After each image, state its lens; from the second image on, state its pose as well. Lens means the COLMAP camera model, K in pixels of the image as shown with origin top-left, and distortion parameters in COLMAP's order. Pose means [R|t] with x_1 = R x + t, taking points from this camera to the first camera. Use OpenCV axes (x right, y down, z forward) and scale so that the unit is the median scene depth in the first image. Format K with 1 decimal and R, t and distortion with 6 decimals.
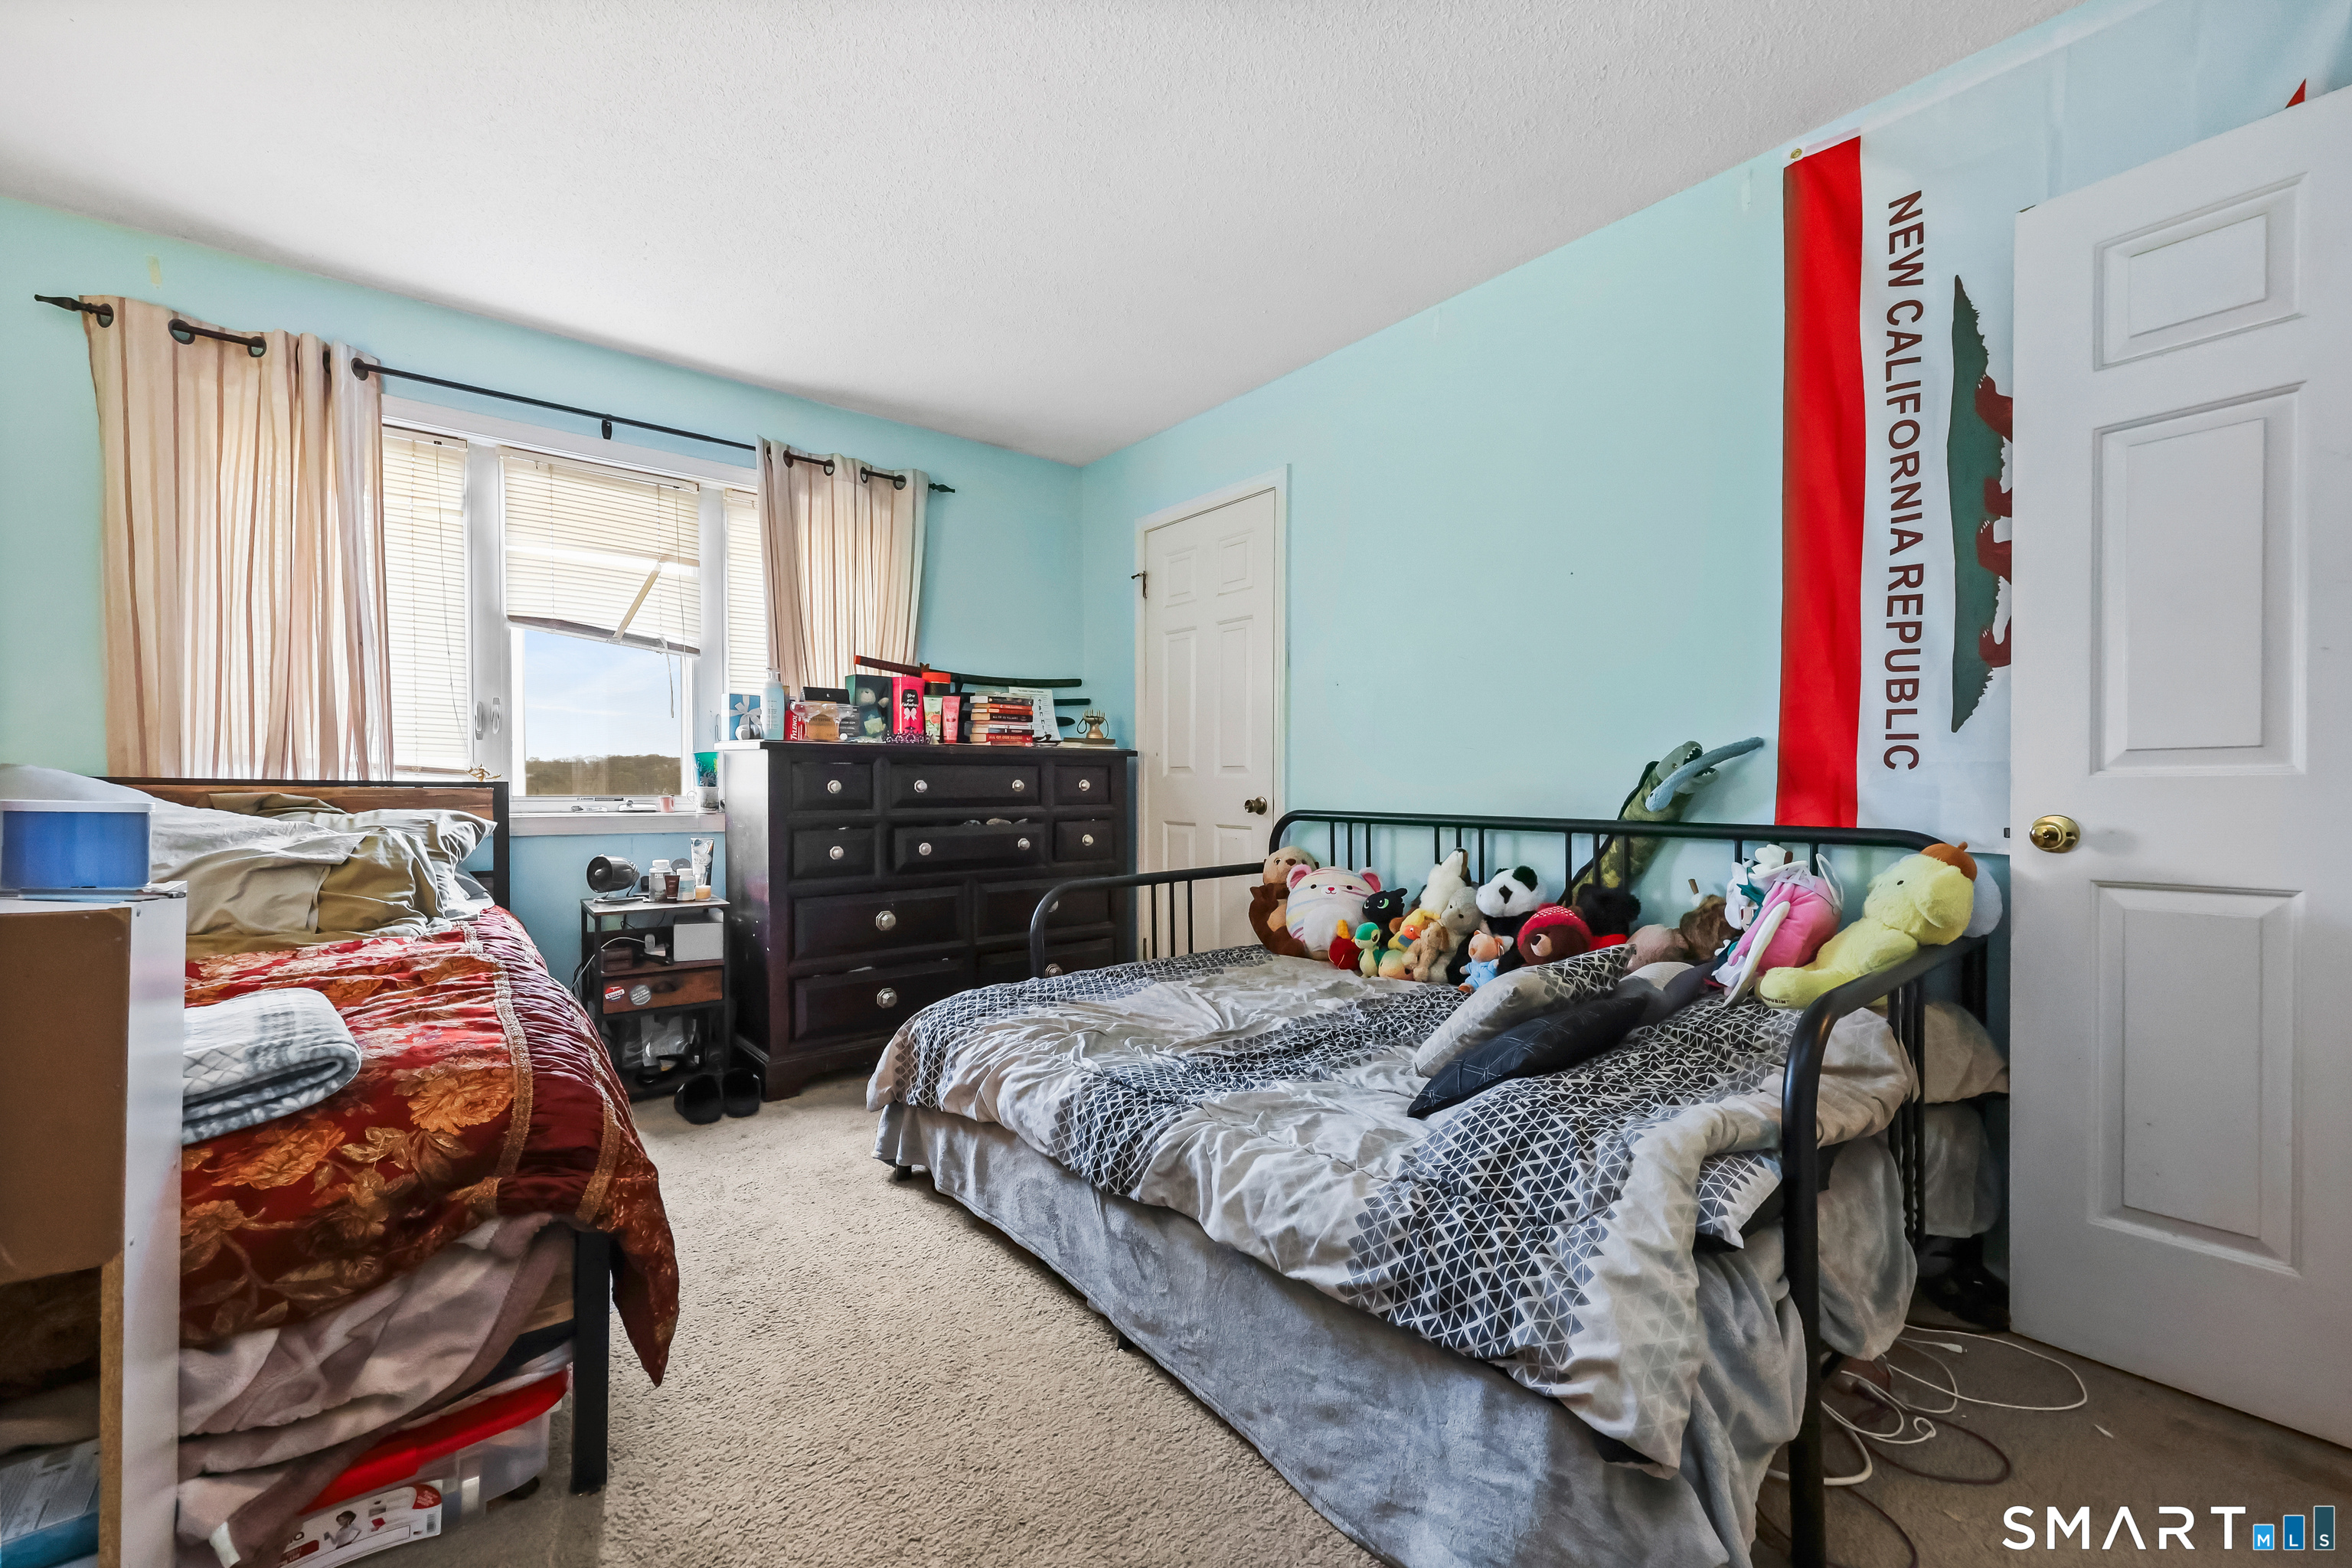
lens RADIAL K [[970.7, 0, 1179.2], [0, 970.7, 794.5], [0, 0, 1]] dist [0.001100, -0.000177]
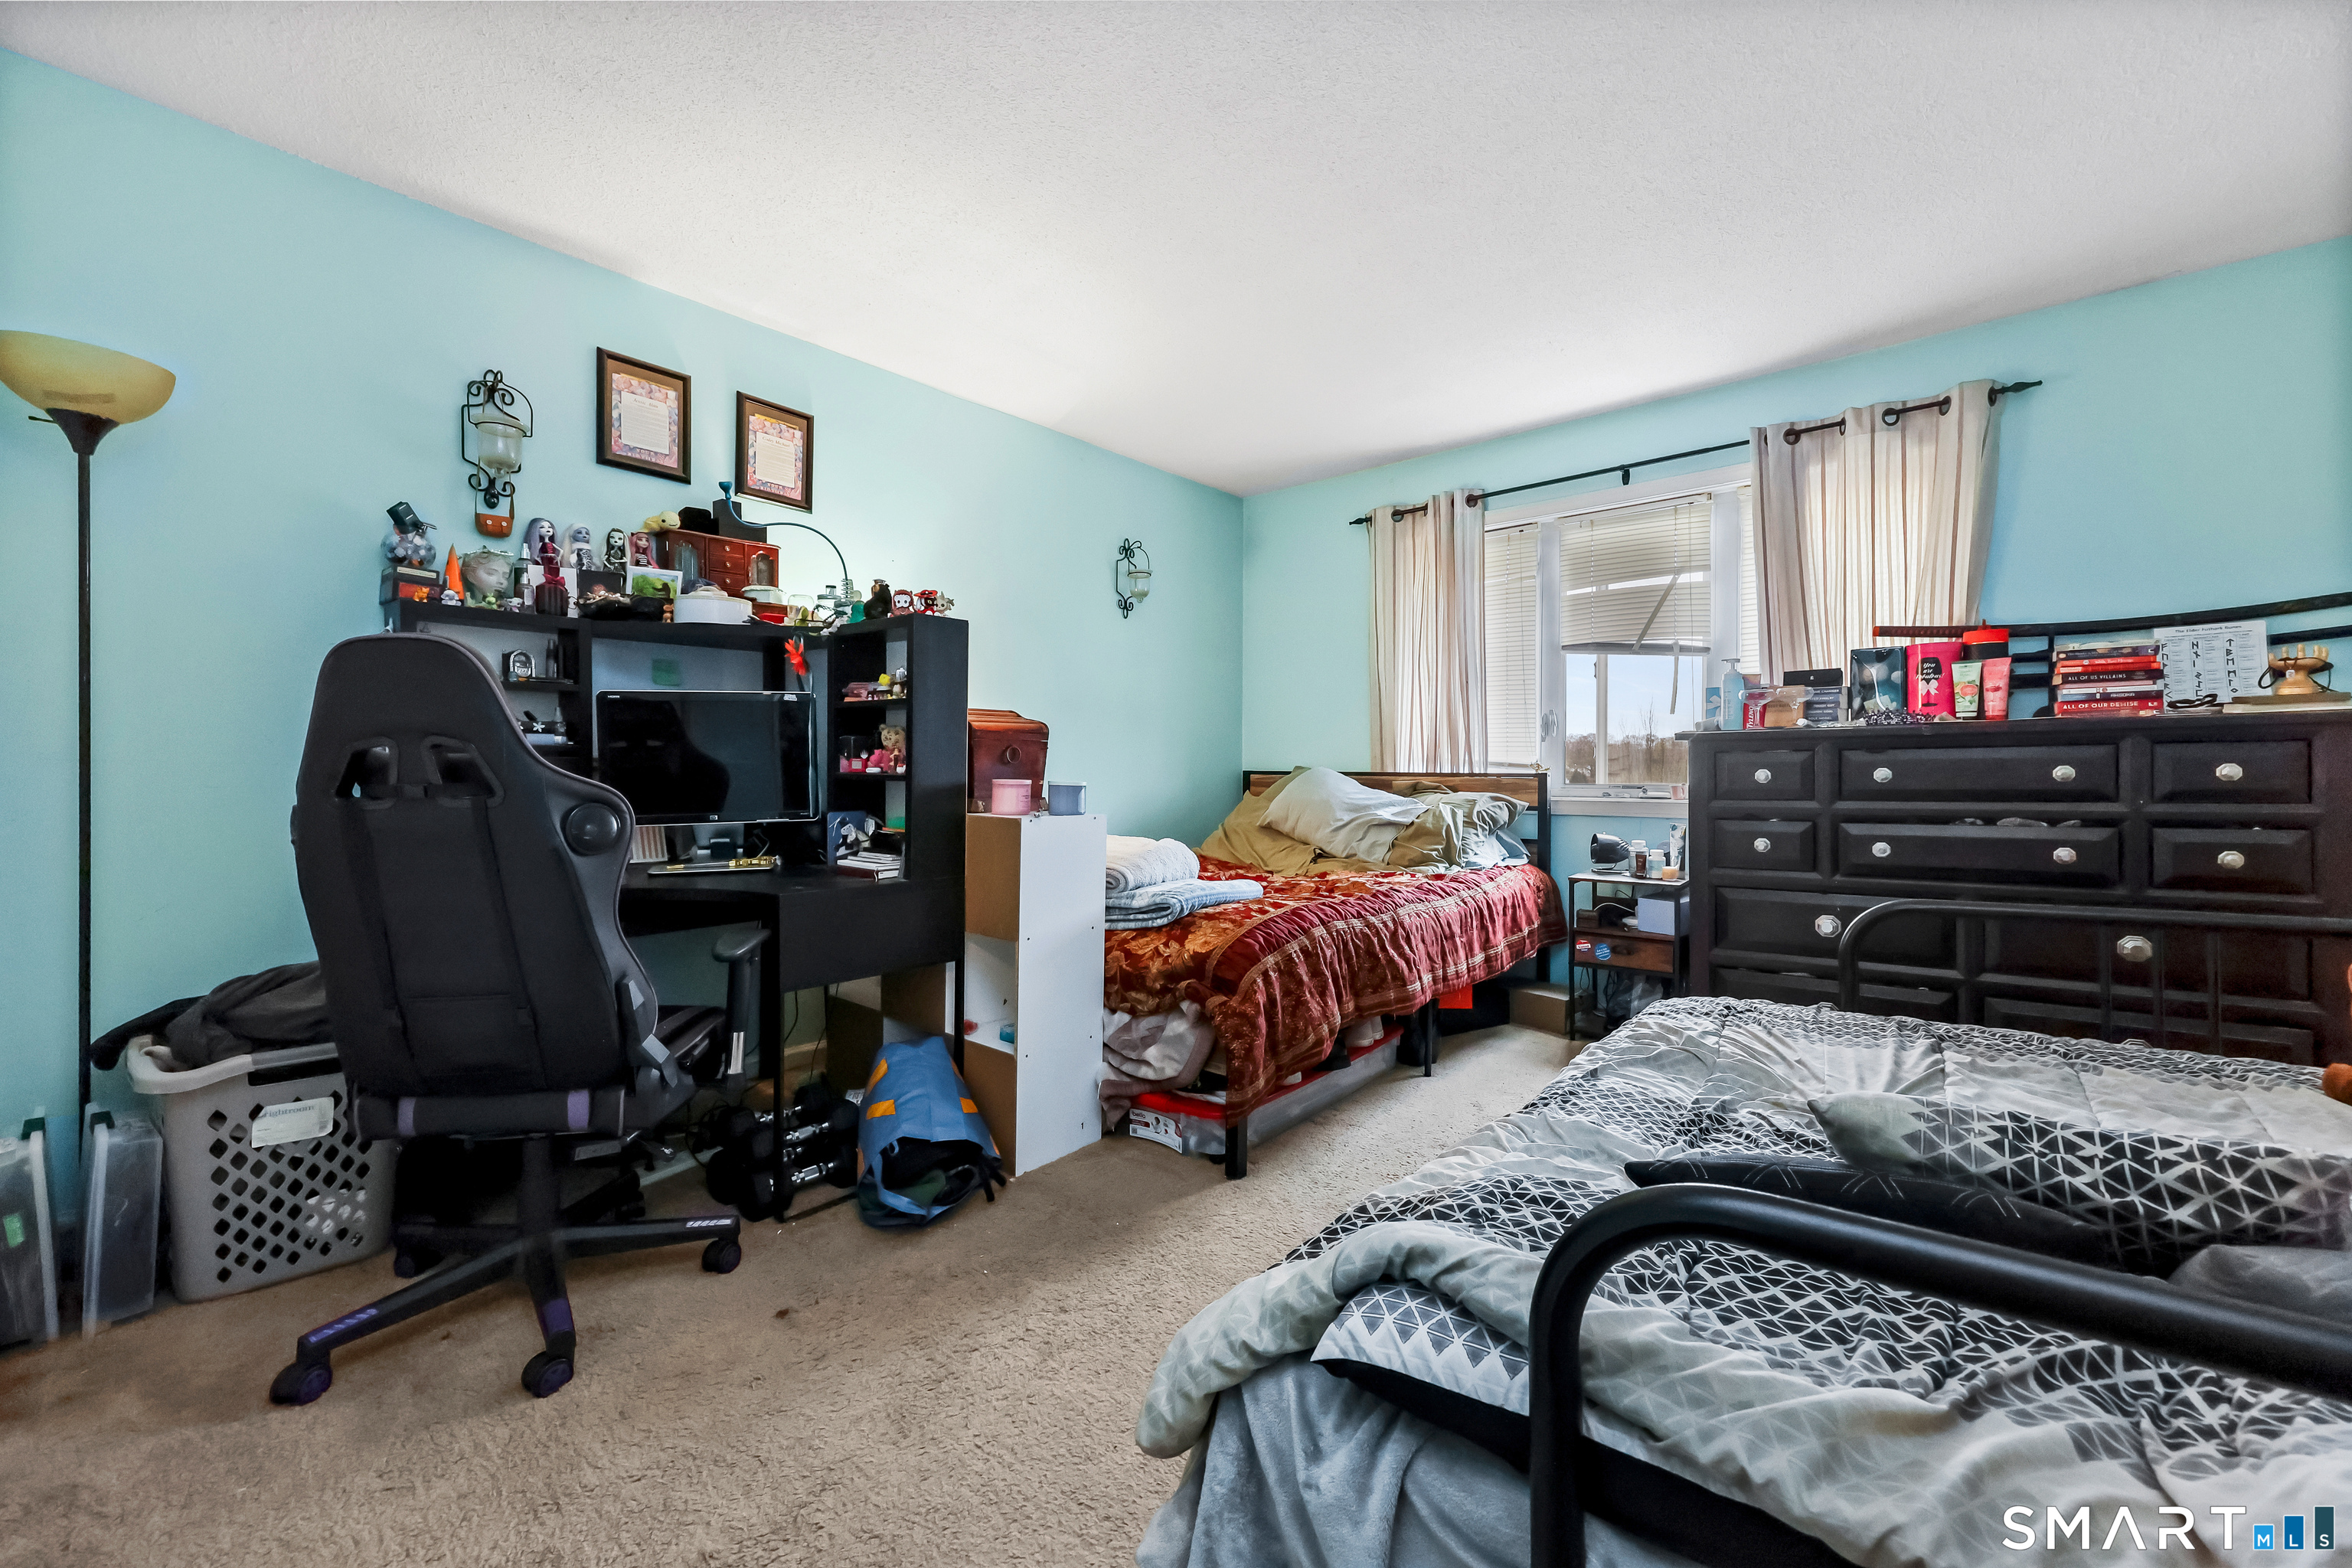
lens RADIAL K [[960.2, 0, 1172.7], [0, 960.2, 762.2], [0, 0, 1]] dist [0.001071, 0.000280]
pose [[0.159789, -0.017172, -0.987002, 0.498704], [-0.005992, 0.999813, -0.018365, -0.000576], [0.987133, 0.008849, 0.159656, 0.276783]]
